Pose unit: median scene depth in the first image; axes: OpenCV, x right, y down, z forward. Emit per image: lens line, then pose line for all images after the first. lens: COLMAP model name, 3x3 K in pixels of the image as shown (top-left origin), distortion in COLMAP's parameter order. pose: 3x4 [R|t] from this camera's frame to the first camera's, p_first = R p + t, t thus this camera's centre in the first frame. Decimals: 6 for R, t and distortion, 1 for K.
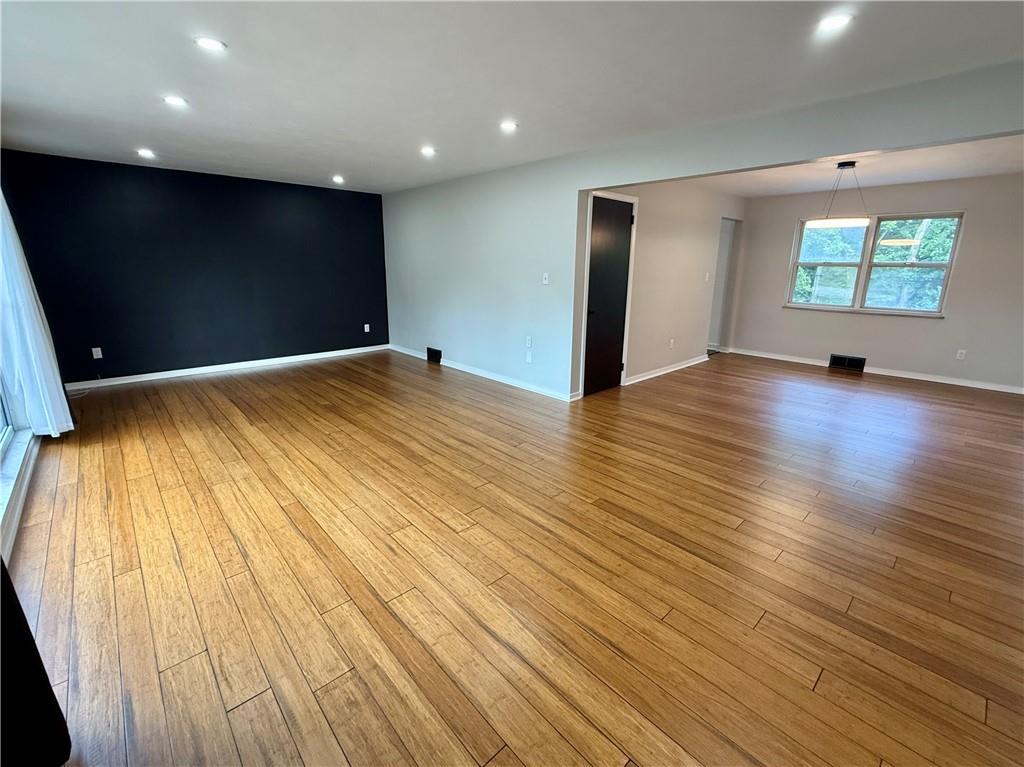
lens RADIAL K [[442.2, 0, 513.4], [0, 442.2, 379.5], [0, 0, 1]] dist [0.002692, 0.000407]
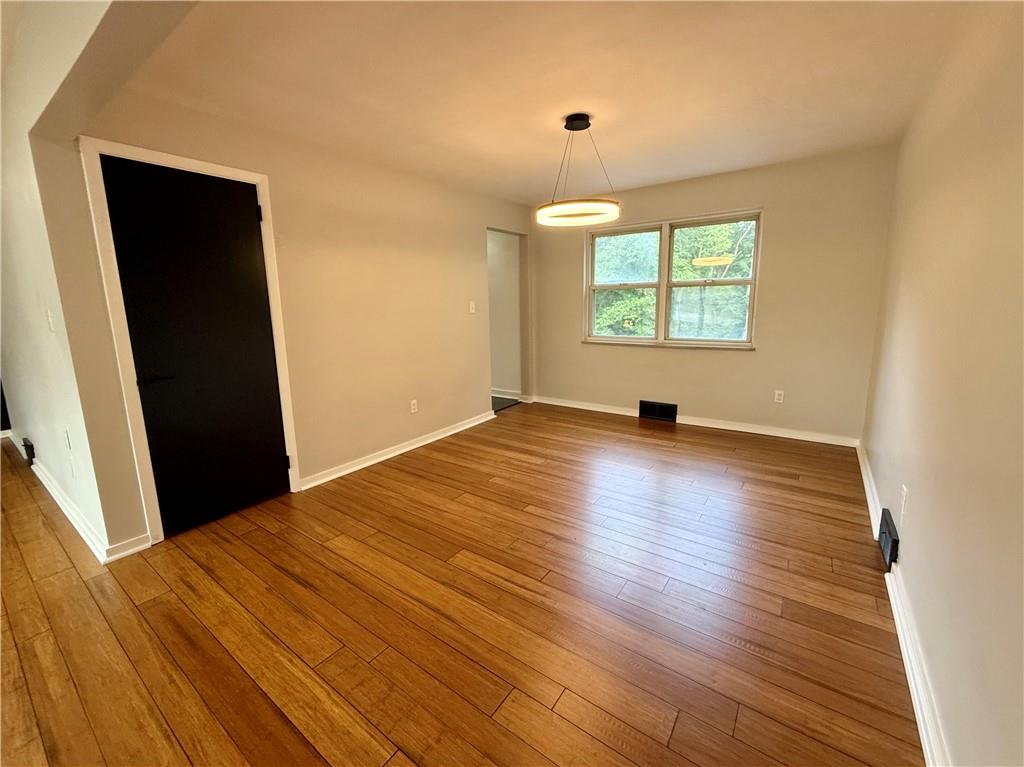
lens RADIAL K [[416.7, 0, 515.8], [0, 416.7, 384.4], [0, 0, 1]] dist [0.001428, 0.000465]
pose [[0.979919, -0.068583, 0.187231, 0.434788], [0.079566, 0.995484, -0.051780, -0.075974], [-0.182835, 0.065638, 0.980950, 0.380262]]
